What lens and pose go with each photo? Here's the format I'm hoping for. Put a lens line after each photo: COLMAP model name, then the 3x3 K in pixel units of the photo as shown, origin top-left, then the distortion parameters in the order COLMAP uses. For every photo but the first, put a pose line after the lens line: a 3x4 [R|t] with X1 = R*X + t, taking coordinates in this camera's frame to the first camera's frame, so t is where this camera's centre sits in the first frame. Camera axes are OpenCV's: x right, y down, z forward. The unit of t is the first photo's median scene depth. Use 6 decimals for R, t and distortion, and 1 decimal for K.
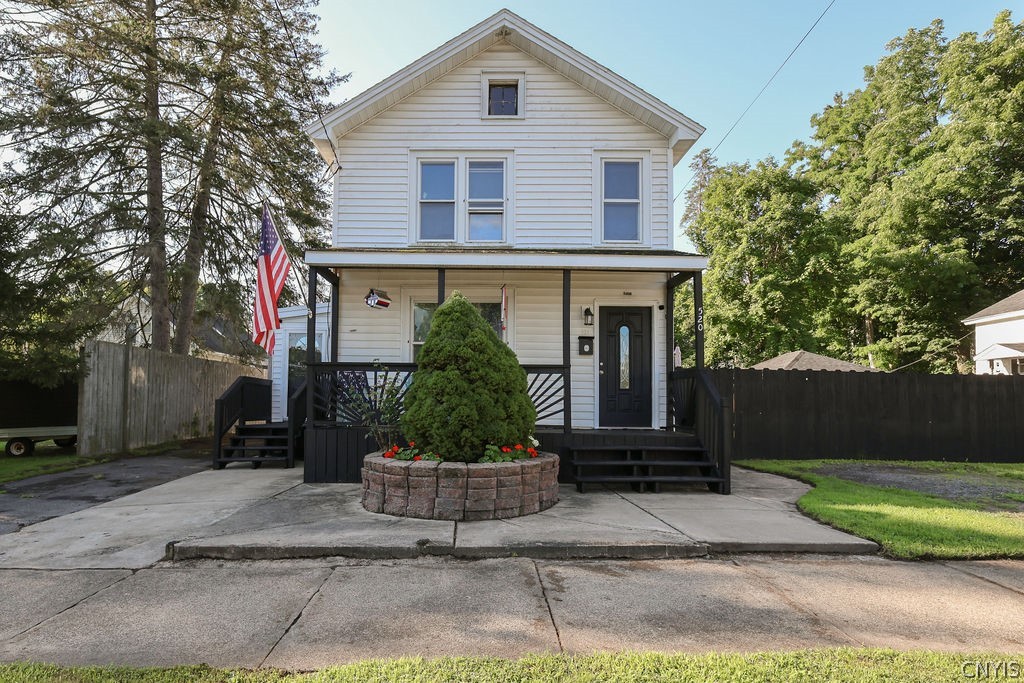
lens RADIAL K [[530.7, 0, 469.9], [0, 530.7, 384.6], [0, 0, 1]] dist [0.000173, 0.000668]
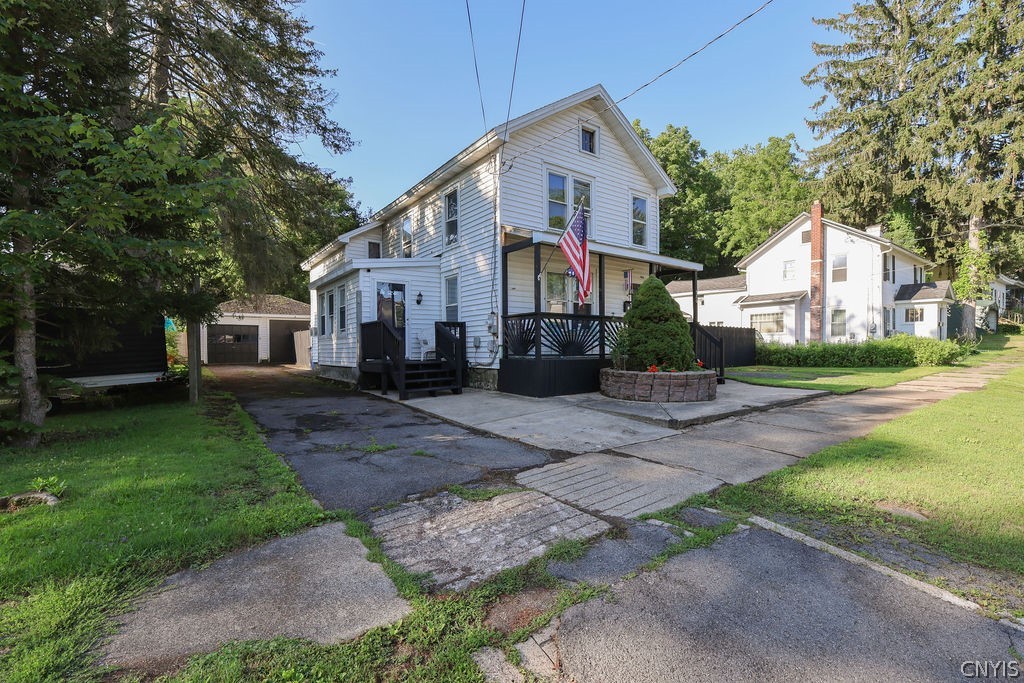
lens RADIAL K [[449.8, 0, 510.2], [0, 449.8, 353.8], [0, 0, 1]] dist [0.007300, -0.000331]
pose [[0.799765, -0.023732, 0.599844, -0.274930], [-0.009313, 0.998608, 0.051925, 0.001501], [-0.600241, -0.047114, 0.798430, 0.023349]]
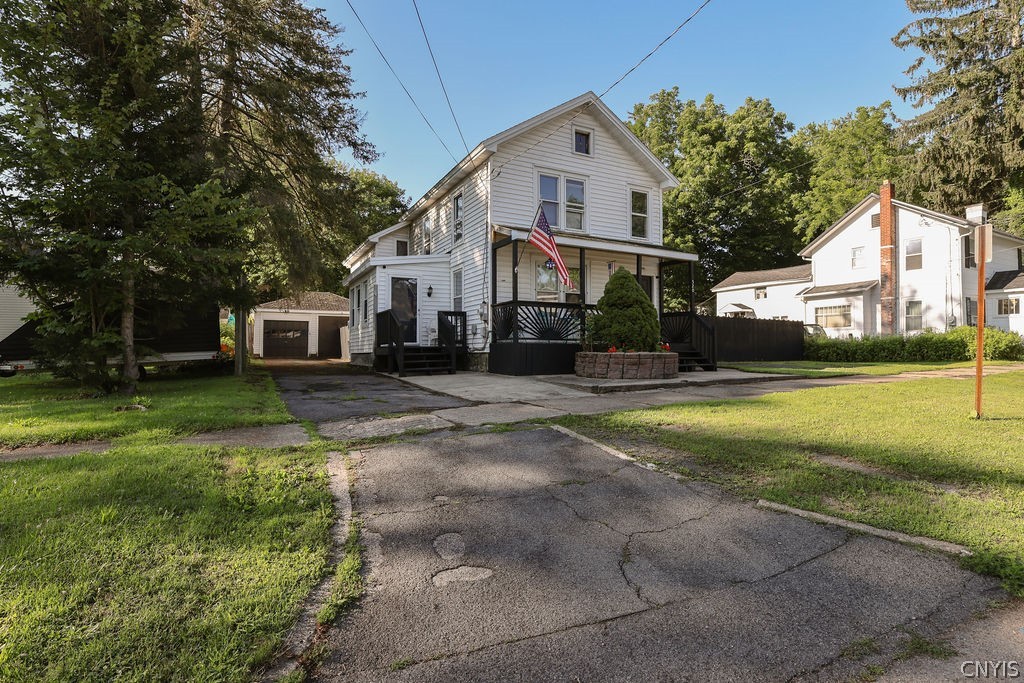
lens RADIAL K [[508.9, 0, 512.0], [0, 508.9, 341.5], [0, 0, 1]] dist [0.000017, 0.000677]
pose [[0.881608, -0.001516, 0.471980, -0.263308], [-0.009066, 0.999756, 0.020145, 0.012595], [-0.471895, -0.022039, 0.881379, -0.087476]]
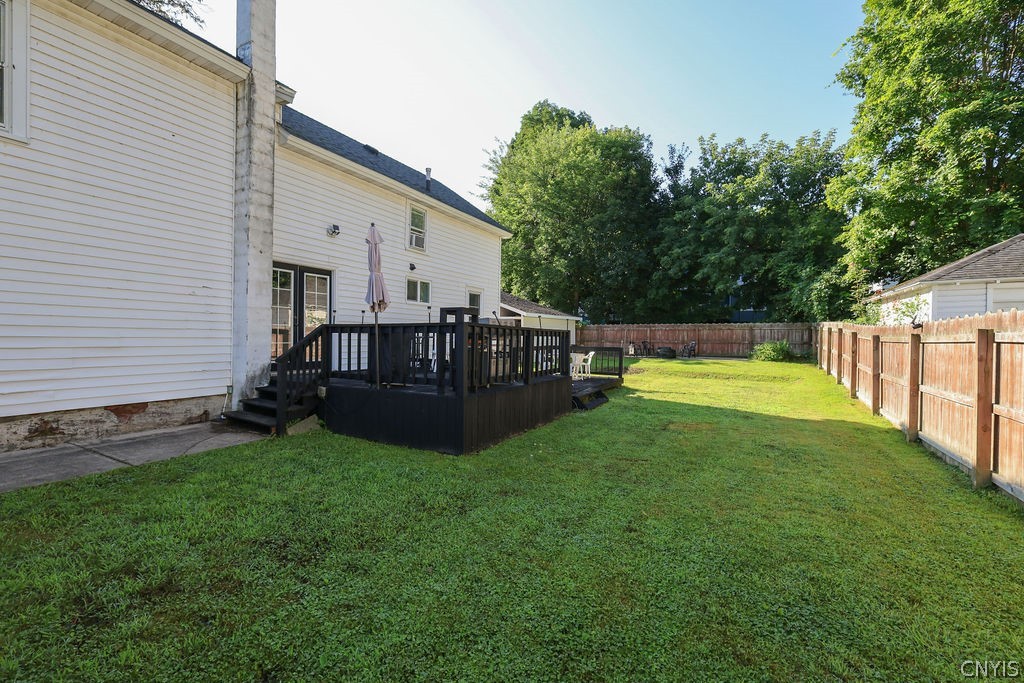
lens RADIAL K [[439.2, 0, 513.8], [0, 439.2, 342.8], [0, 0, 1]] dist [-0.004408, -0.000147]
pose [[0.883690, 0.002716, -0.468065, 0.360140], [0.019261, 0.998925, 0.042160, 0.008569], [0.467676, -0.046272, 0.882688, 0.380640]]
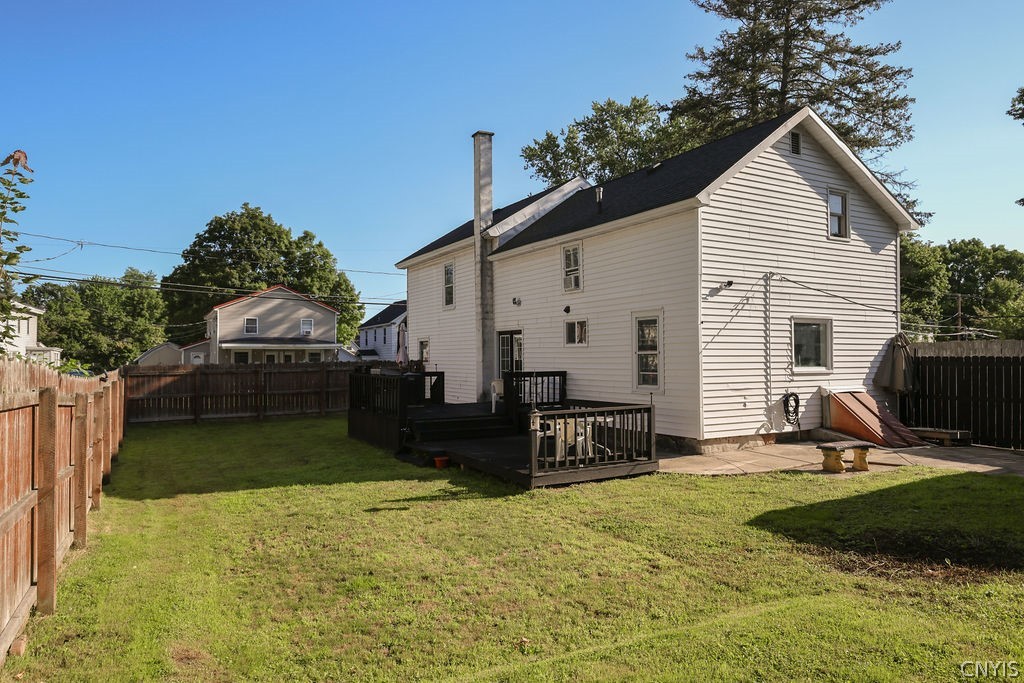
lens RADIAL K [[657.9, 0, 512.0], [0, 657.9, 341.5], [0, 0, 1]] dist [-0.005702, -0.003874]
pose [[-0.864462, -0.013514, -0.502516, 0.424774], [0.020921, 0.997805, -0.062823, 0.018536], [0.502262, -0.064821, -0.862282, 1.081260]]
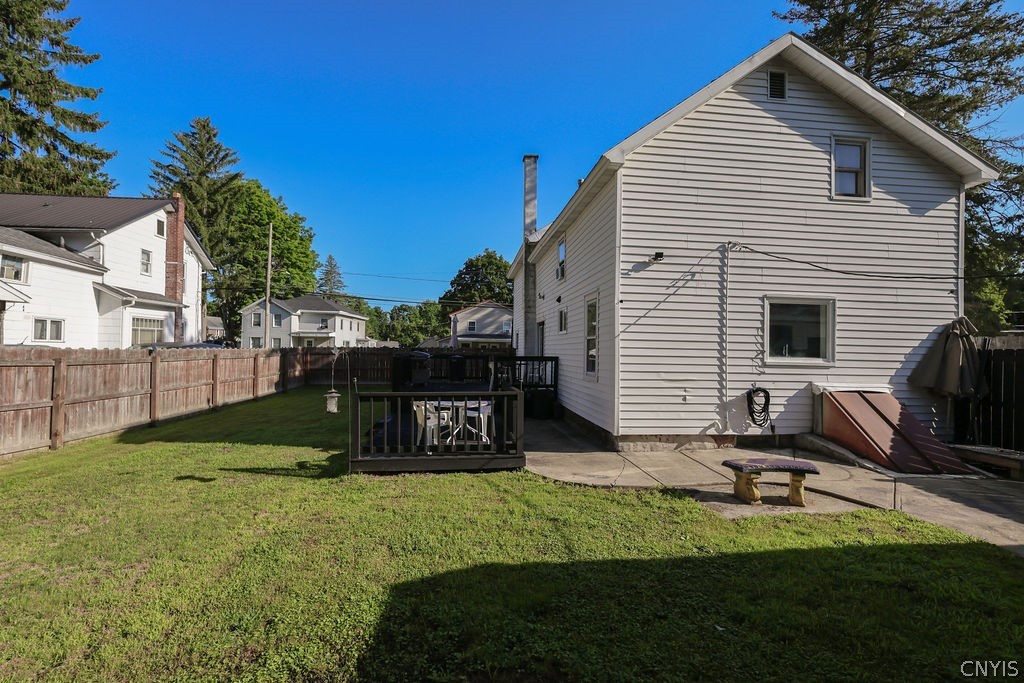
lens RADIAL K [[439.2, 0, 513.8], [0, 439.2, 342.8], [0, 0, 1]] dist [-0.004408, -0.000147]
pose [[-0.992587, -0.025707, -0.118786, 0.206001], [-0.018782, 0.998078, -0.059052, 0.021123], [0.120076, -0.056383, -0.991162, 1.018455]]
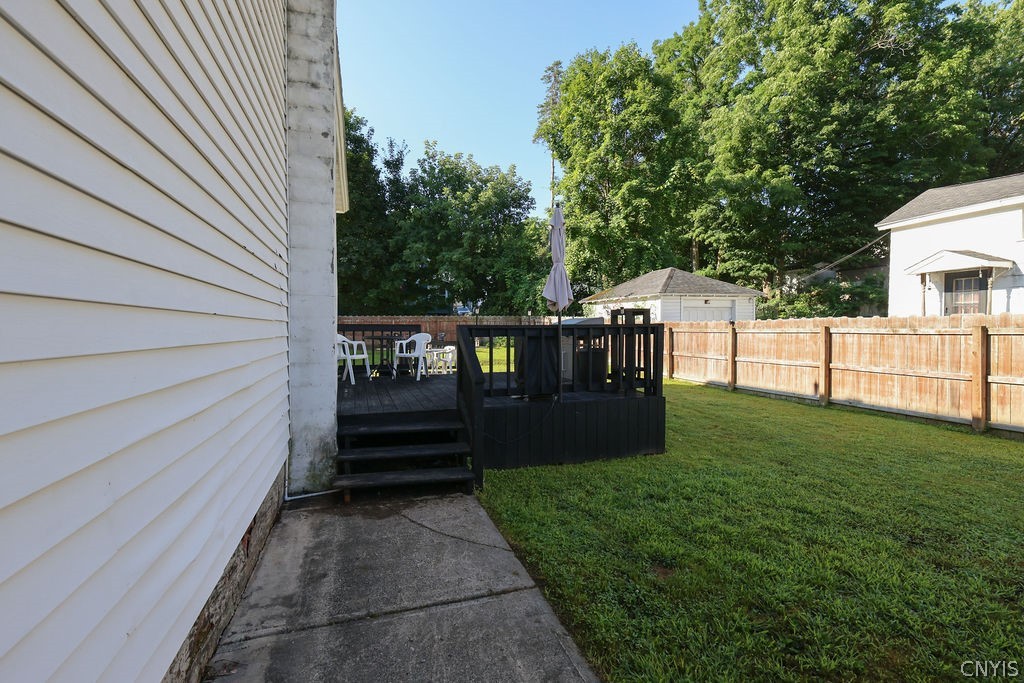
lens RADIAL K [[439.2, 0, 513.8], [0, 439.2, 342.8], [0, 0, 1]] dist [-0.004408, -0.000147]
pose [[0.941466, -0.031138, 0.335666, 0.134232], [0.005531, 0.997018, 0.076977, 0.000674], [-0.337062, -0.070615, 0.938831, 0.375560]]
